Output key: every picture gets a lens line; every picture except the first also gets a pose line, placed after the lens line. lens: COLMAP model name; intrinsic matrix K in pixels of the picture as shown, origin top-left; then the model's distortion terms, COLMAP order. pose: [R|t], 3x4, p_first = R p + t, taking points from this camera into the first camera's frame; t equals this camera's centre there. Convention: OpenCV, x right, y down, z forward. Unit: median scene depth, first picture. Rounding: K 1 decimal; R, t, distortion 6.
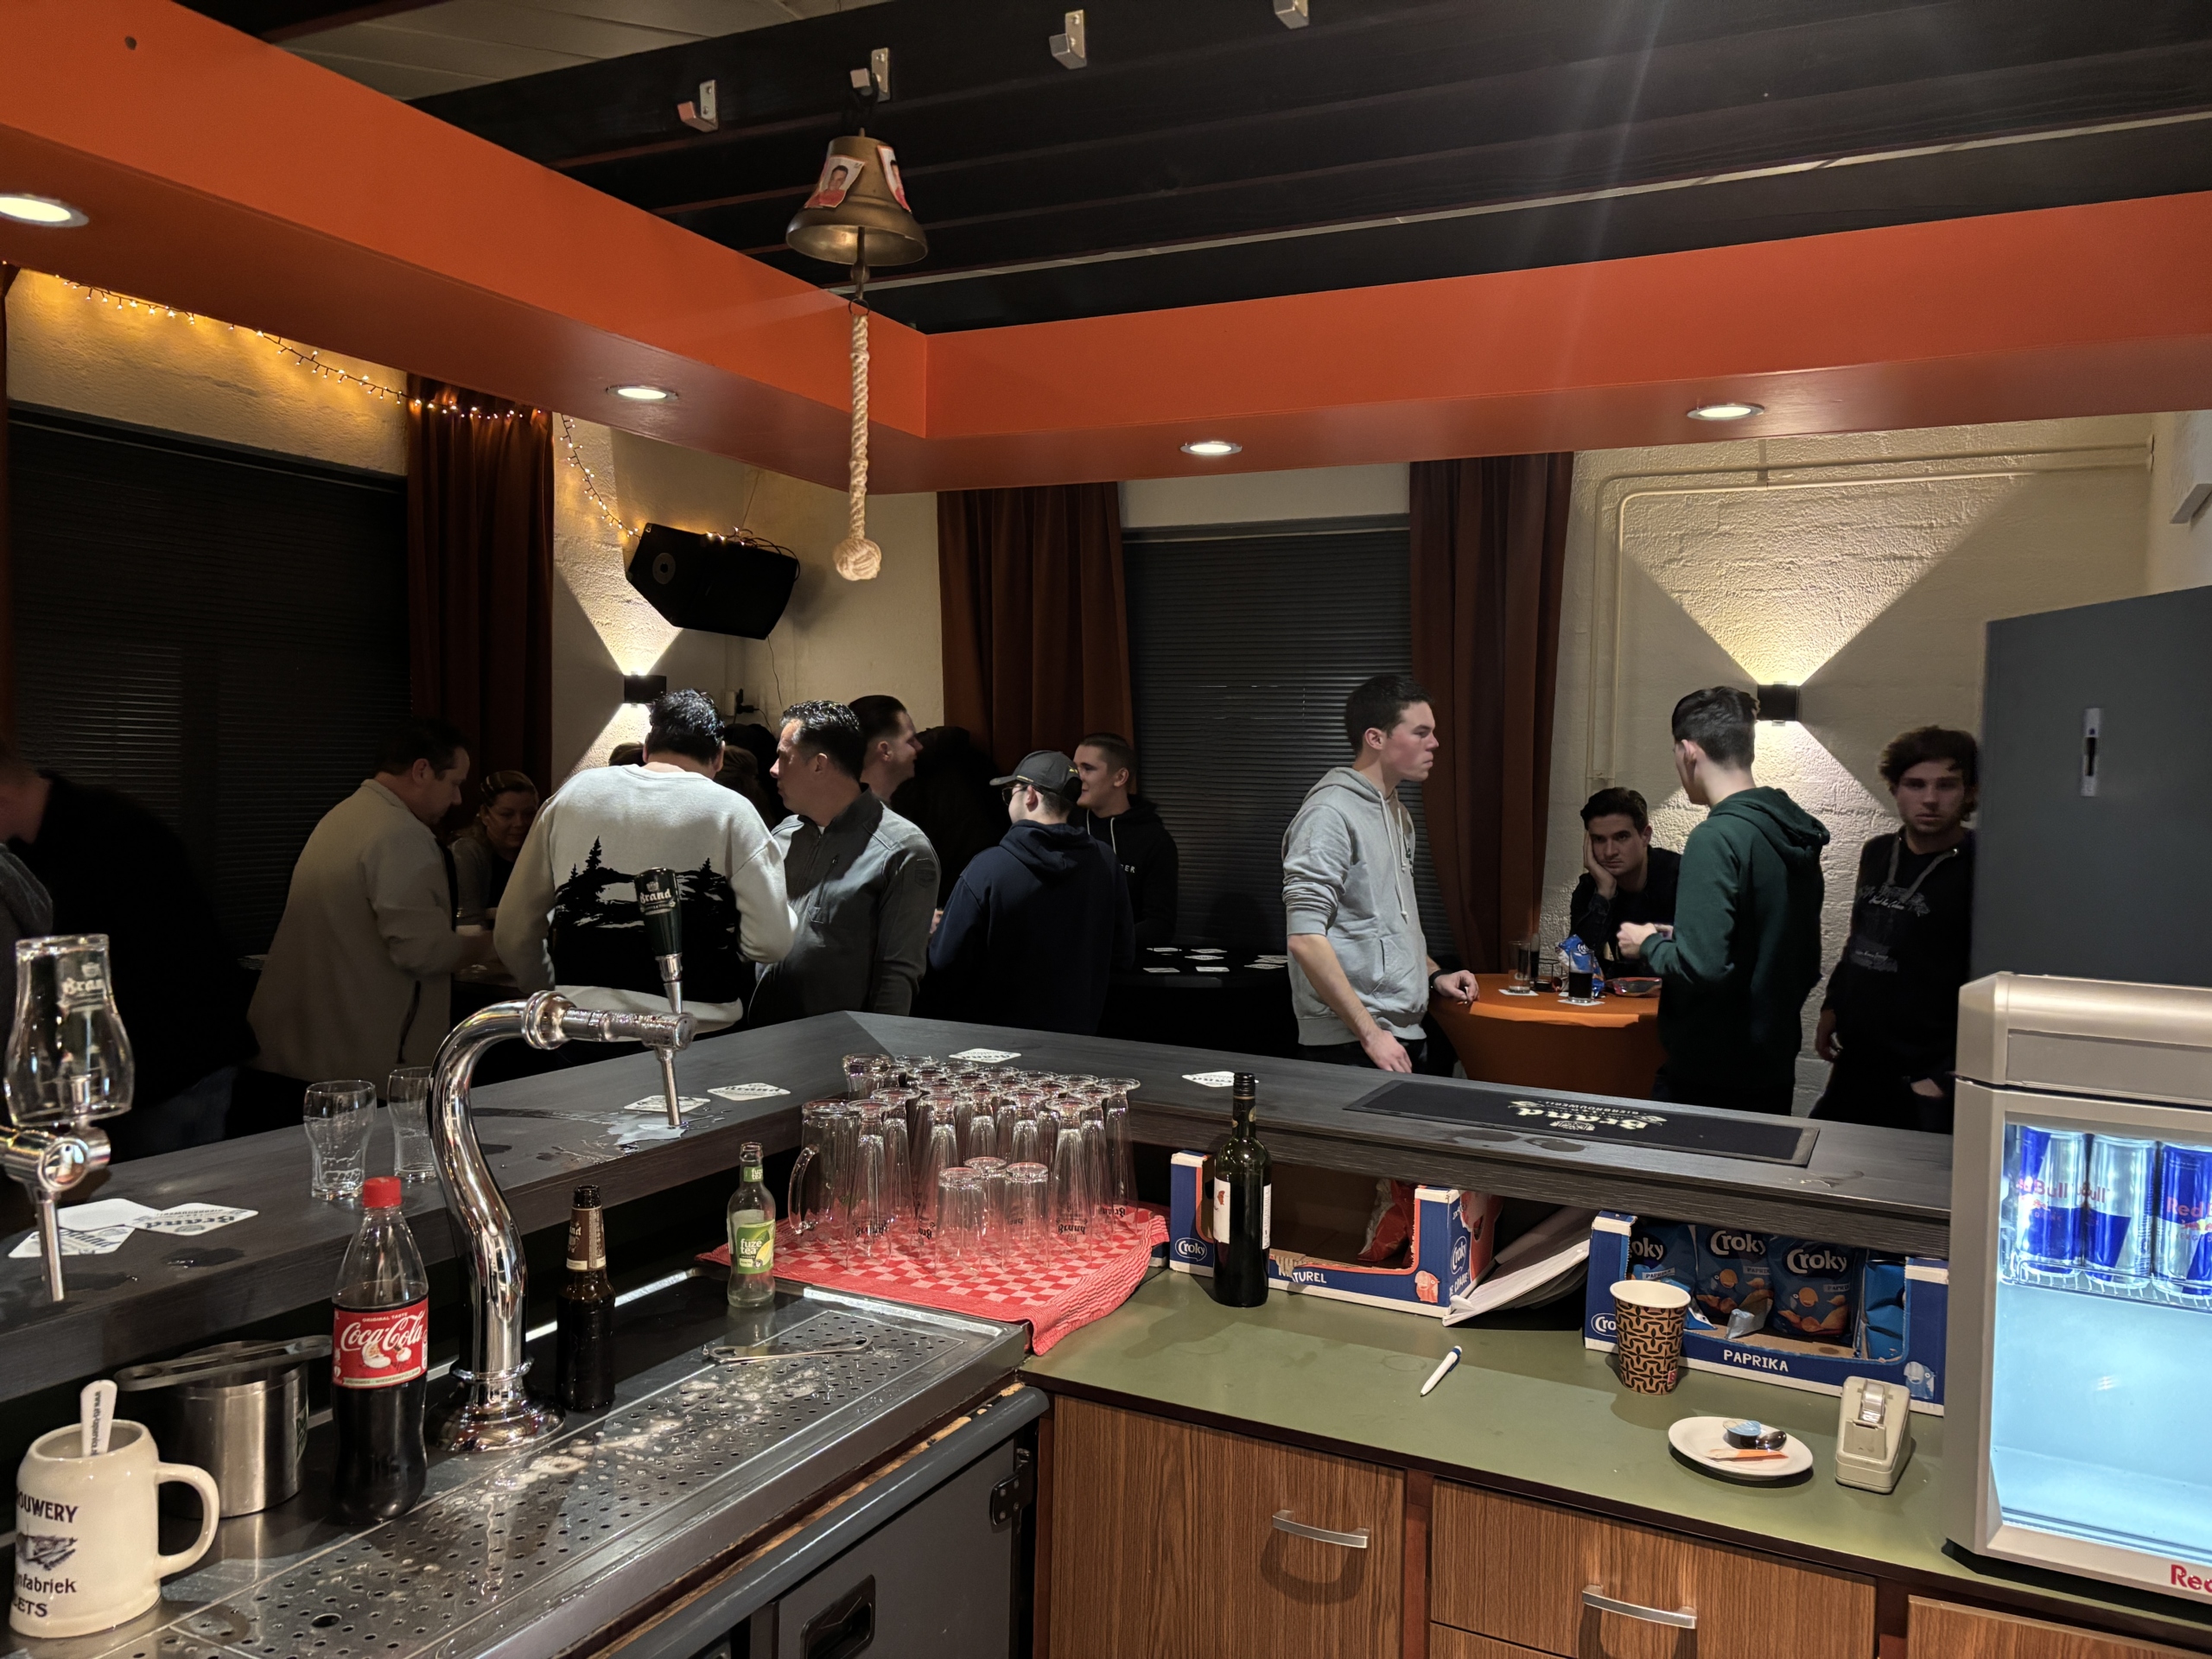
lens RADIAL K [[1688.6, 0, 1111.0], [0, 1688.6, 835.4], [0, 0, 1]] dist [0.063994, -0.000516]
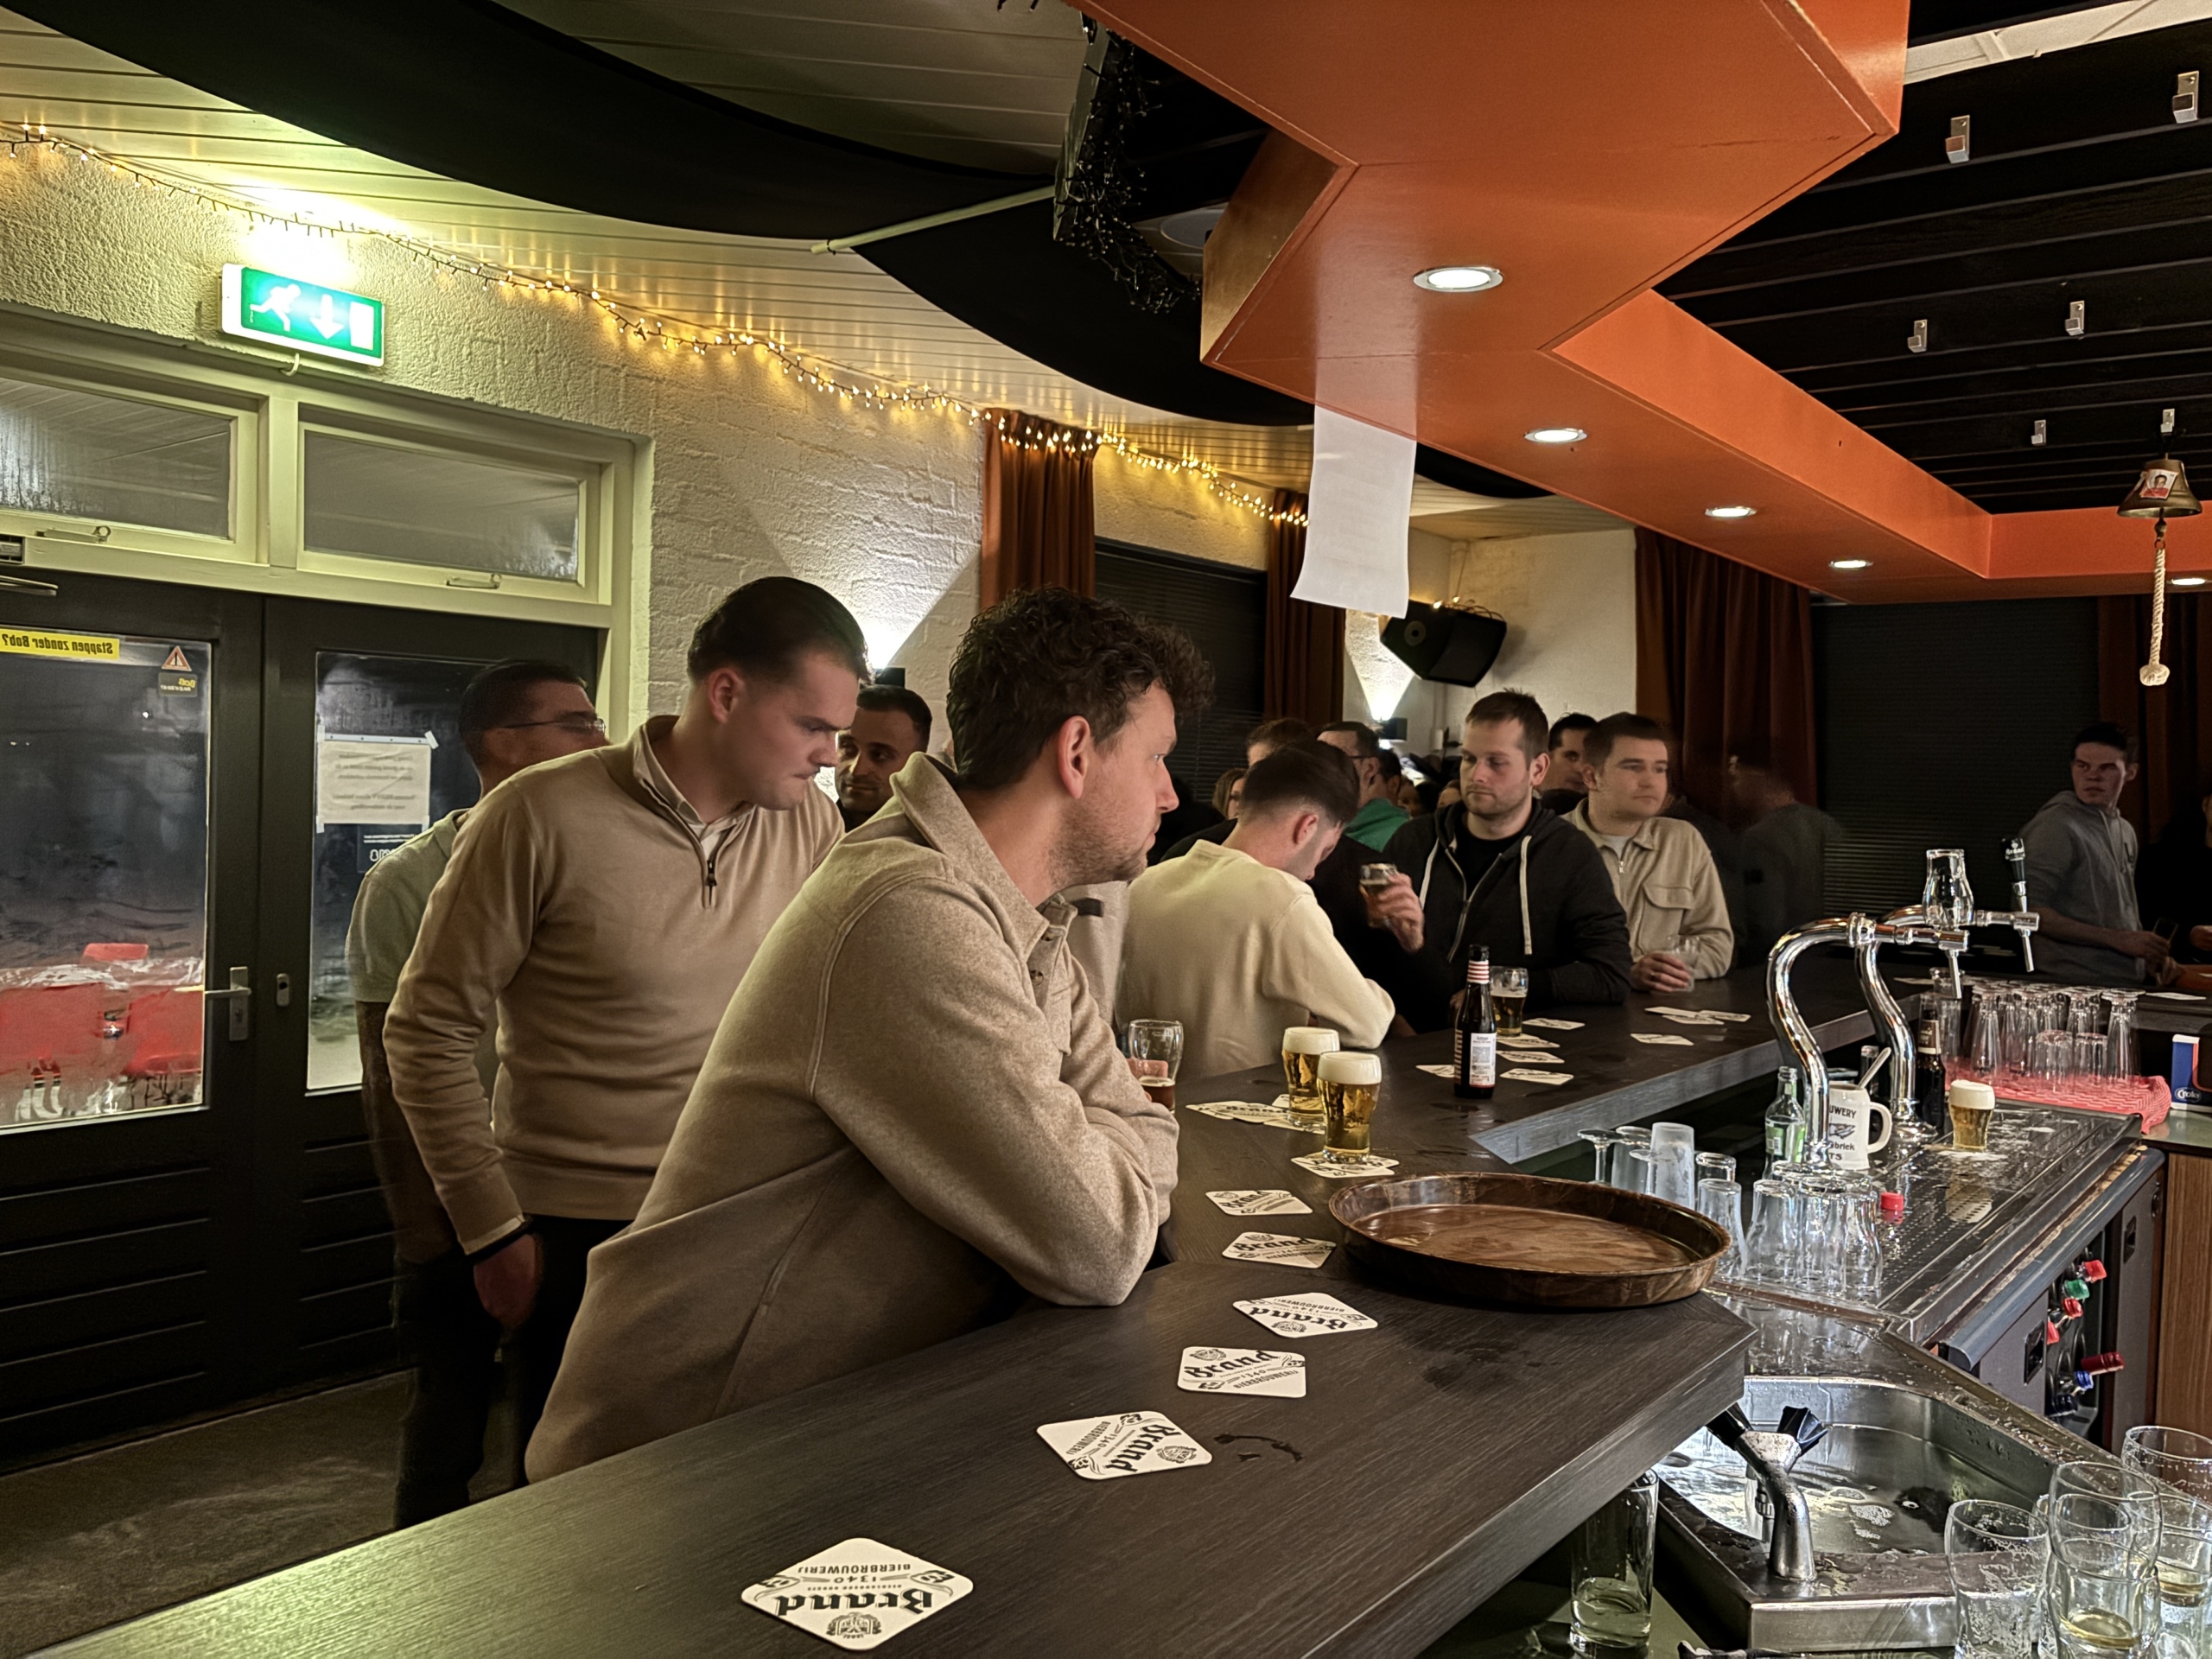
lens RADIAL K [[1705.5, 0, 1106.0], [0, 1705.5, 829.5], [0, 0, 1]] dist [0.063787, -0.109740]
pose [[0.980932, 0.017497, -0.193563, -0.277364], [-0.021901, 0.999547, -0.020638, 0.023160], [0.193114, 0.024484, 0.980871, -0.333846]]
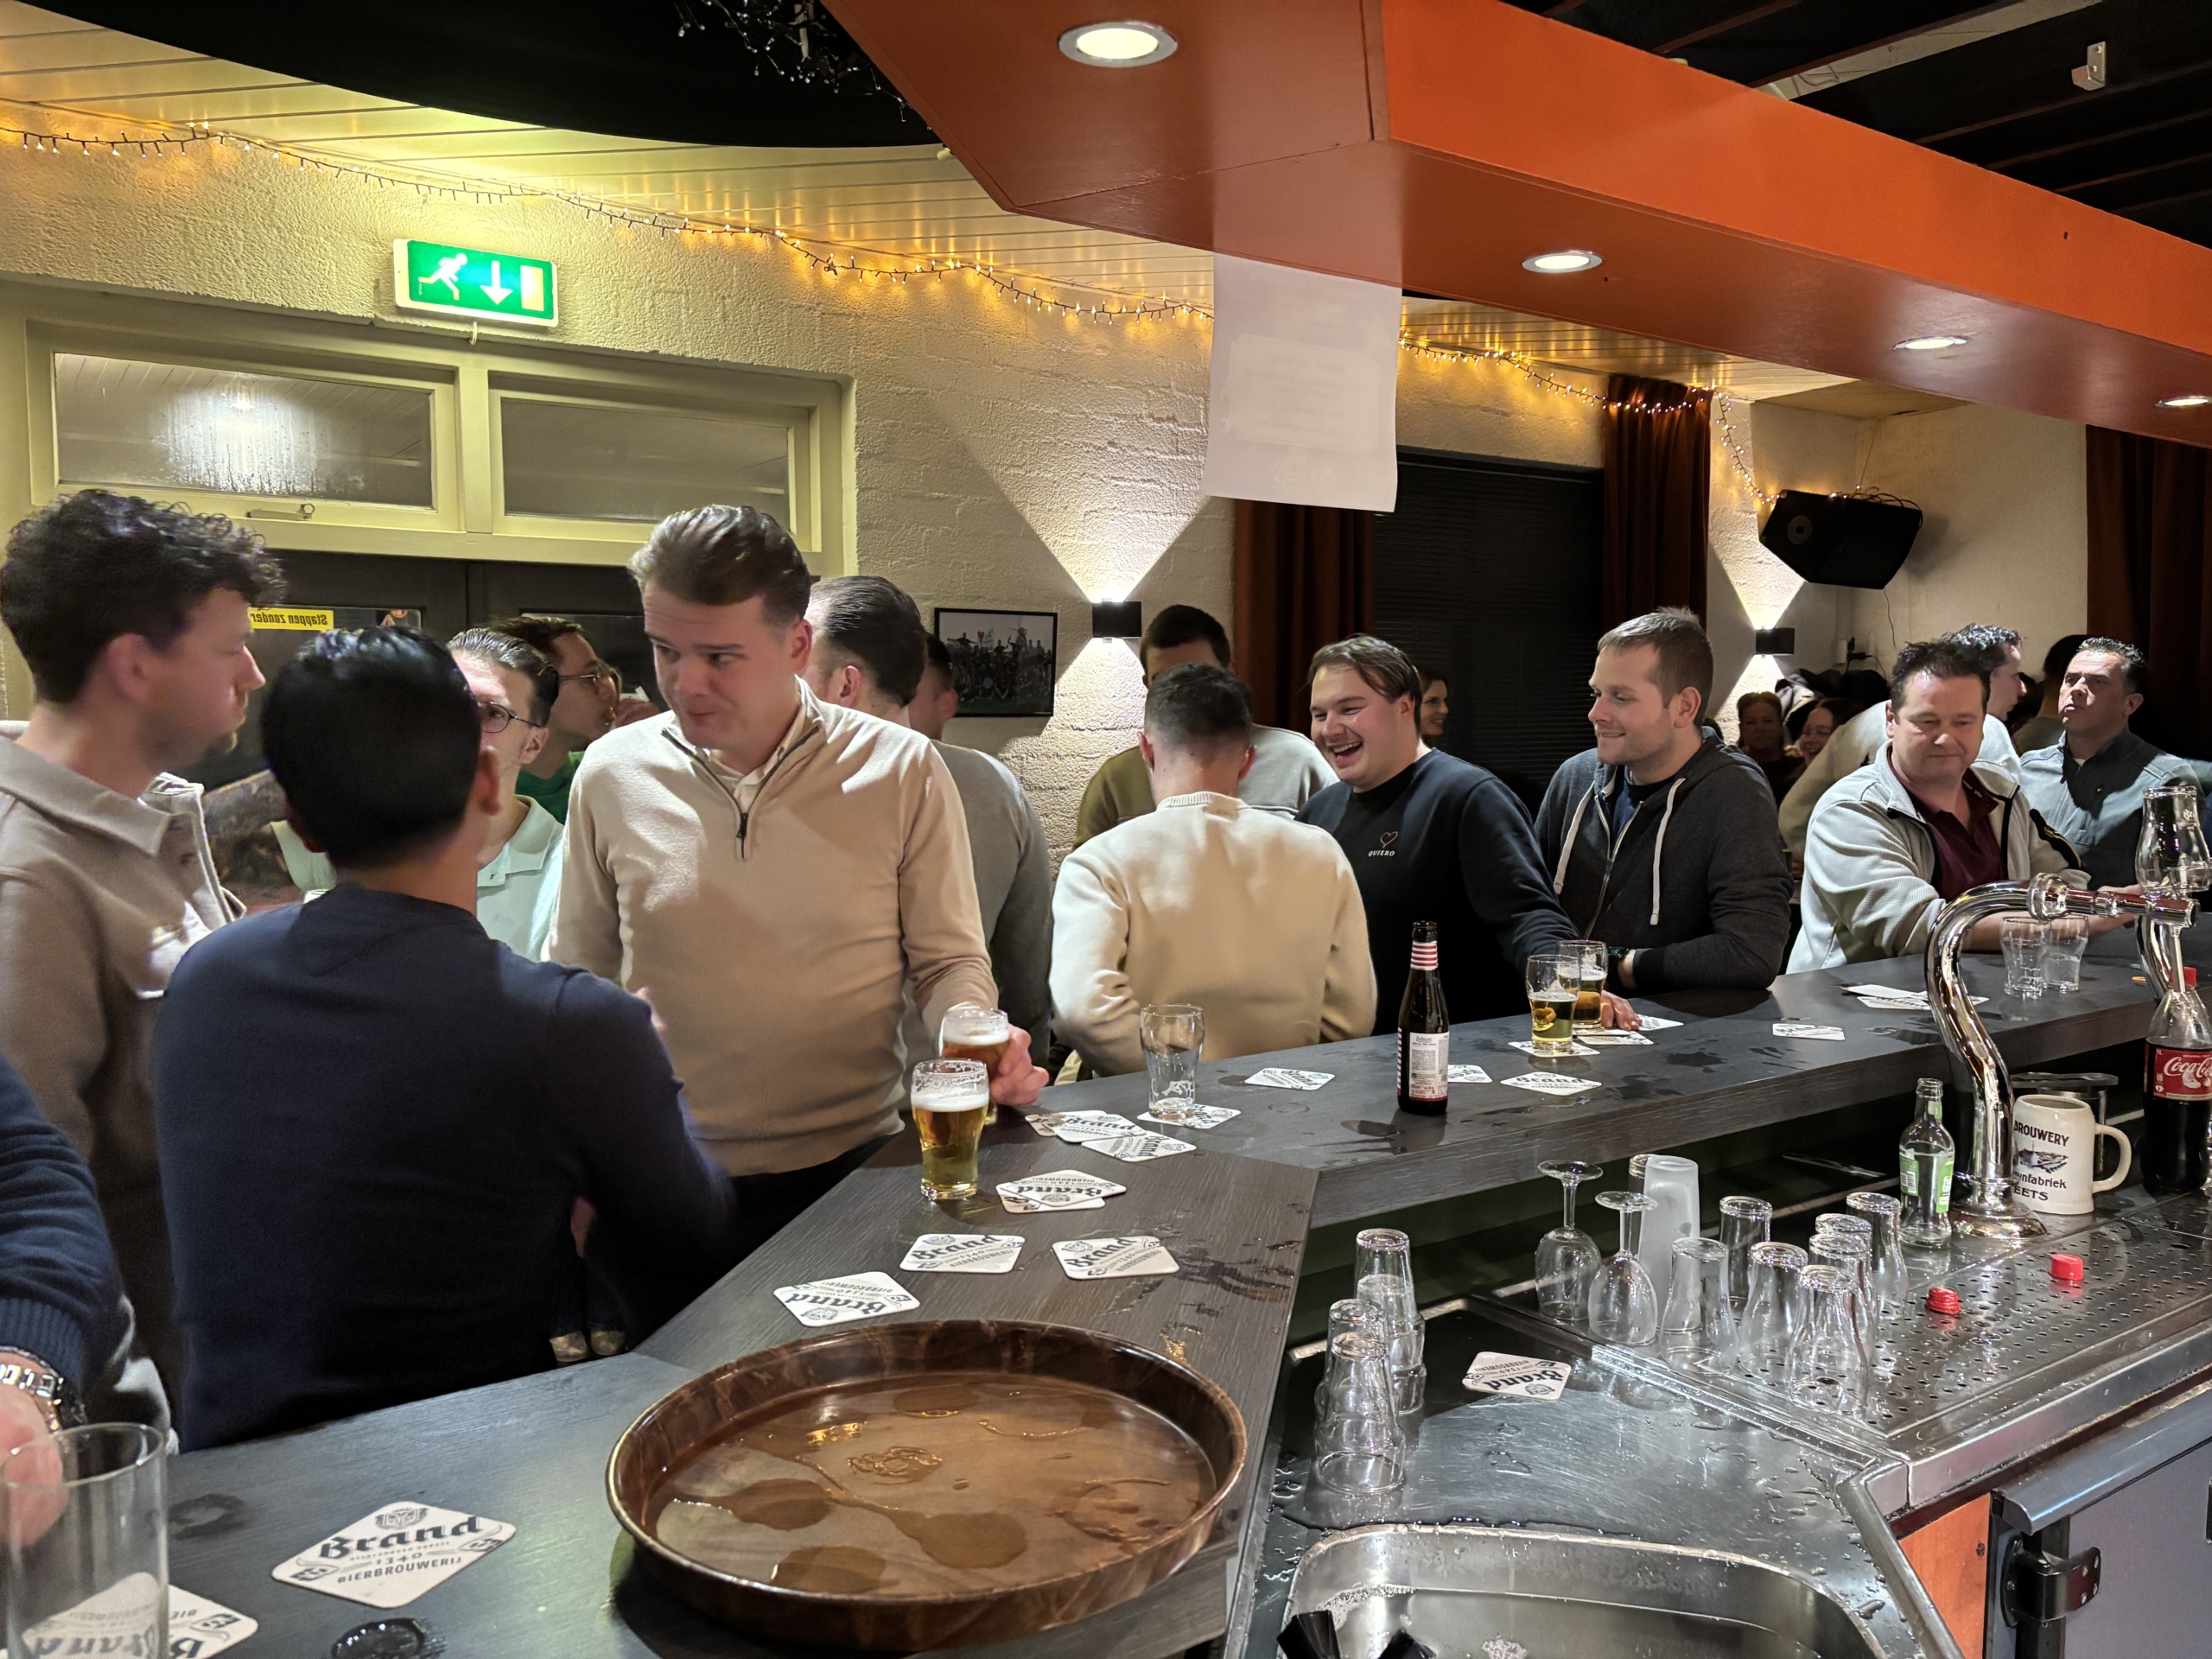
lens RADIAL K [[1705.5, 0, 1106.0], [0, 1705.5, 829.5], [0, 0, 1]] dist [0.063787, -0.109740]
pose [[0.884047, 0.014243, -0.467182, -0.160111], [-0.004490, 0.999748, 0.021983, 0.015324], [0.467377, -0.017336, 0.883888, -0.215837]]
